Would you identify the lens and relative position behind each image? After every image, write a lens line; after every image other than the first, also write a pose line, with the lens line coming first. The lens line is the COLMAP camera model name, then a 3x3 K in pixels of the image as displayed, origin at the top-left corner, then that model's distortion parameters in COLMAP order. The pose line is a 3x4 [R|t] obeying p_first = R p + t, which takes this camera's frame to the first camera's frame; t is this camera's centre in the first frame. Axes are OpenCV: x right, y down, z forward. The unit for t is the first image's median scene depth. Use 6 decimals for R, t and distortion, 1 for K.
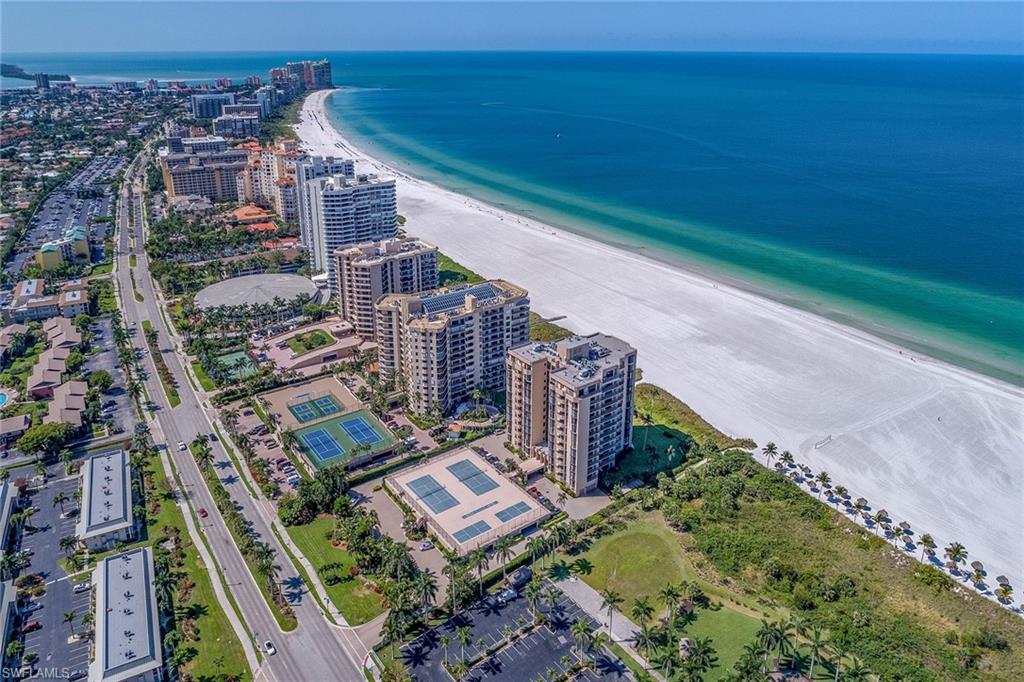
lens RADIAL K [[703.2, 0, 506.3], [0, 703.2, 262.4], [0, 0, 1]] dist [-0.005499, 0.000054]
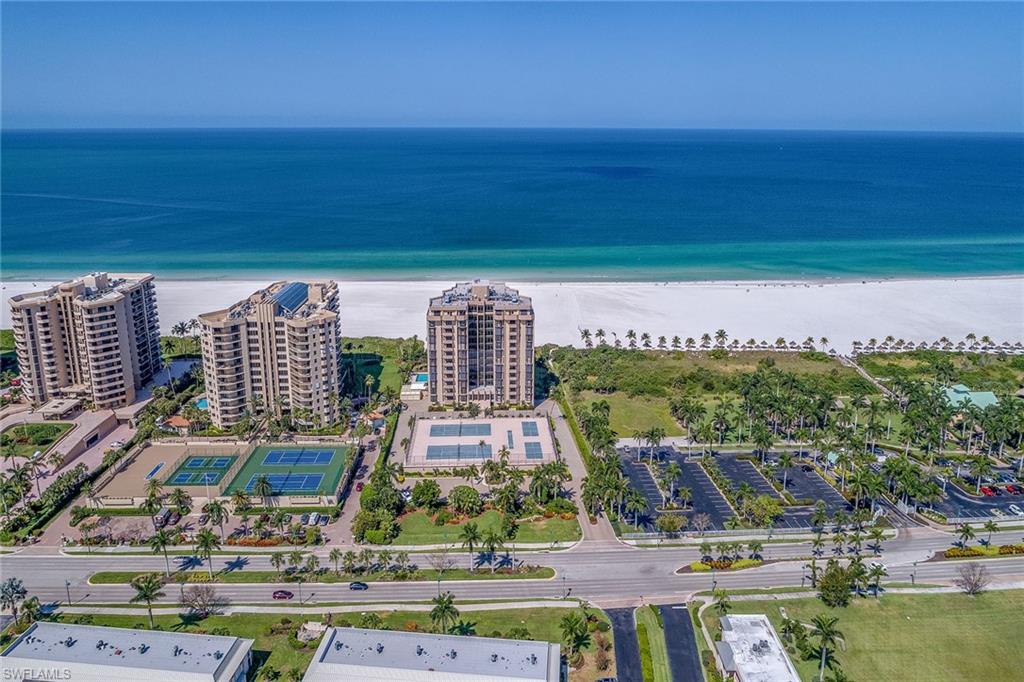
lens RADIAL K [[689.7, 0, 509.2], [0, 689.7, 286.2], [0, 0, 1]] dist [-0.005802, -0.002055]
pose [[0.552113, -0.188229, 0.812245, -0.612913], [0.244460, 0.967915, 0.058135, 0.055136], [-0.797127, 0.166464, 0.580413, 0.278559]]
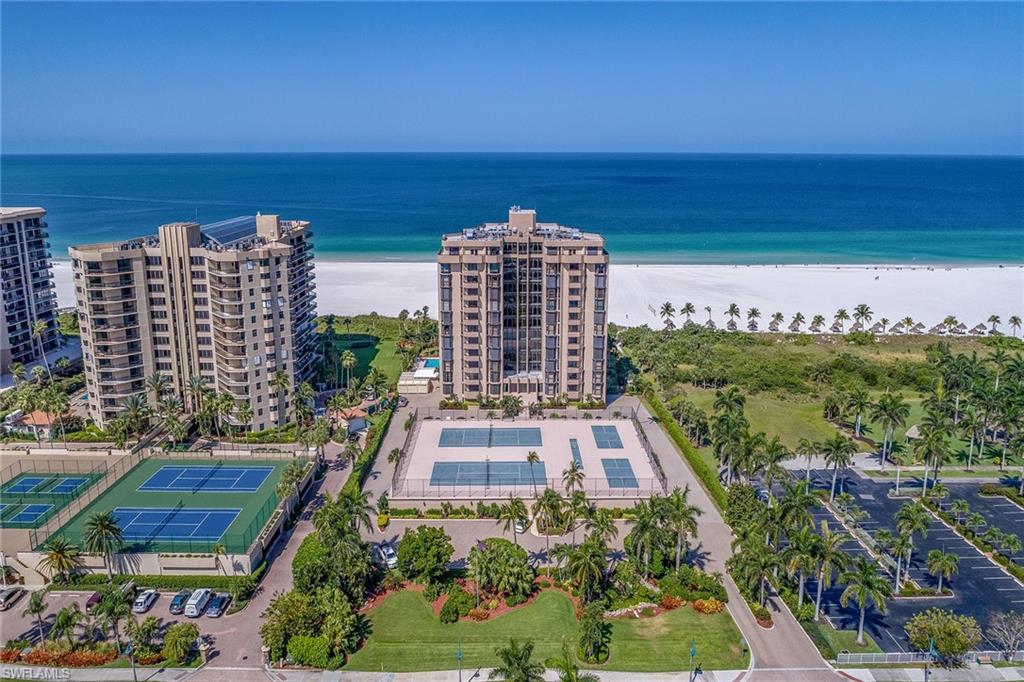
lens RADIAL K [[689.7, 0, 509.2], [0, 689.7, 286.2], [0, 0, 1]] dist [-0.005802, -0.002055]
pose [[0.583464, -0.155862, 0.797043, -0.388376], [0.240449, 0.970564, 0.013777, 0.142314], [-0.775728, 0.183610, 0.603766, 0.492574]]
